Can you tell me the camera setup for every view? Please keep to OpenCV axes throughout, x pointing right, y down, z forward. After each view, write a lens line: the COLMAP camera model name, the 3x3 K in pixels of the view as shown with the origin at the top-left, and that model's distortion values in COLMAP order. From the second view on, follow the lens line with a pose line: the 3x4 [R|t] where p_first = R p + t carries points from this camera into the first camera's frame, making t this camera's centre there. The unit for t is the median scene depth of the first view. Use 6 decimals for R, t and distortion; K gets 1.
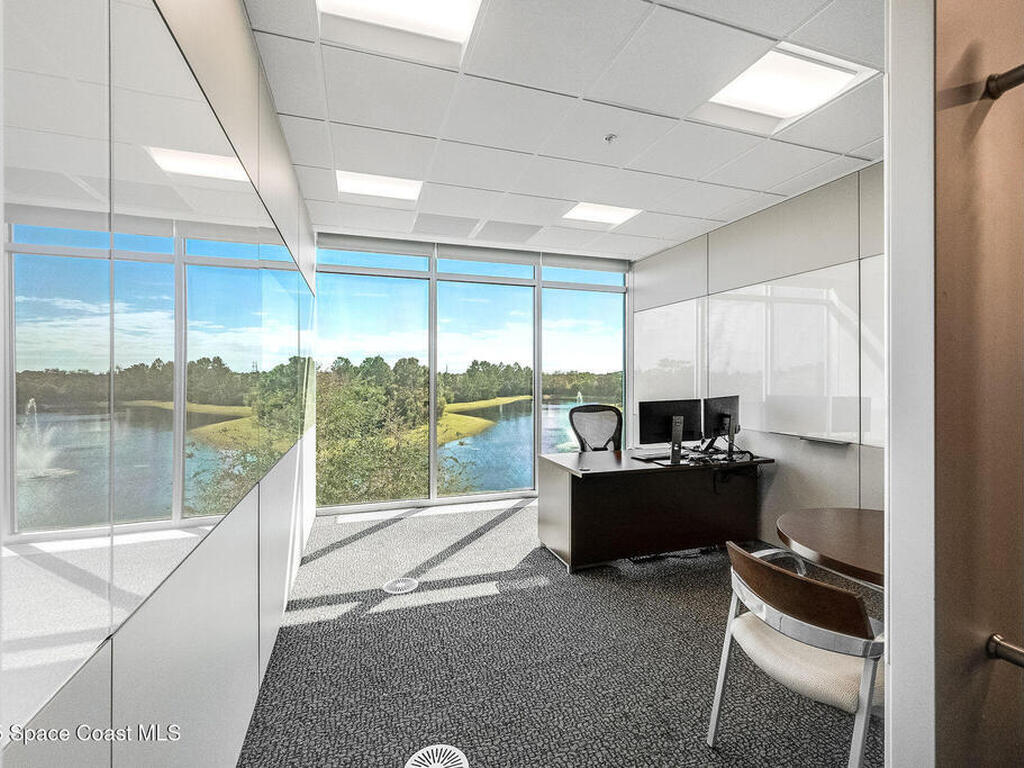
lens RADIAL K [[463.7, 0, 512.0], [0, 463.7, 384.0], [0, 0, 1]] dist [-0.000196, 0.000108]
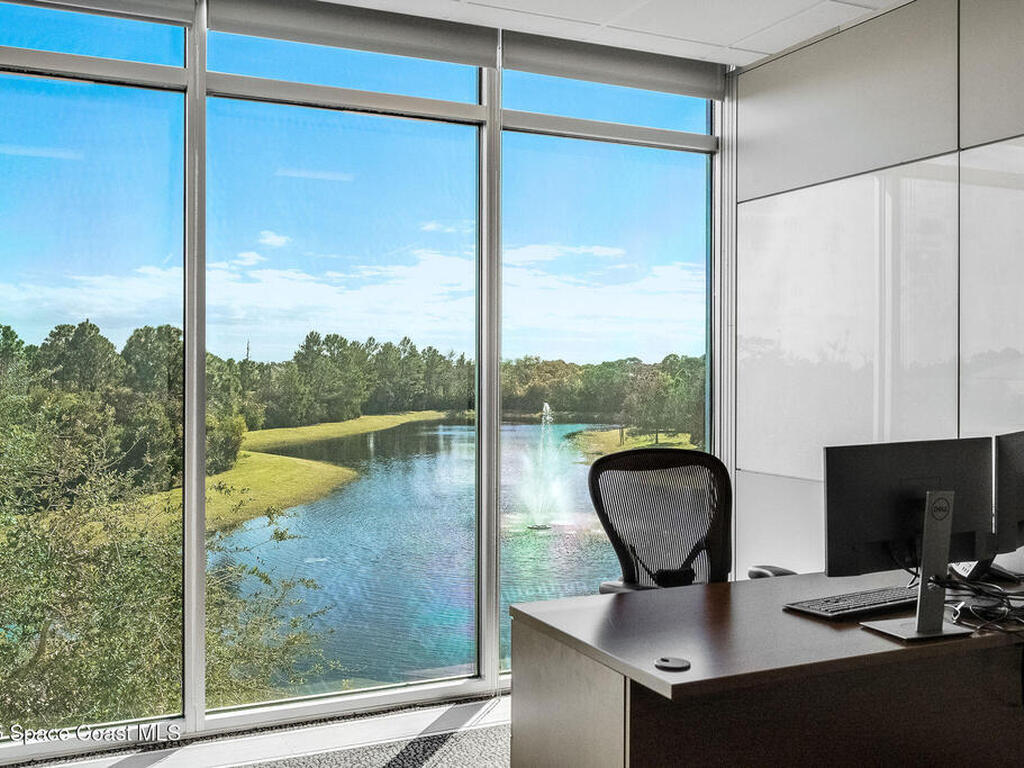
lens RADIAL K [[1002.3, 0, 512.0], [0, 1002.3, 384.0], [0, 0, 1]] dist [0.008348, 0.000728]
pose [[0.993163, 0.000278, 0.116736, -0.010328], [-0.000093, 0.999999, -0.001586, -0.001977], [-0.116736, 0.001564, 0.993162, 0.112379]]
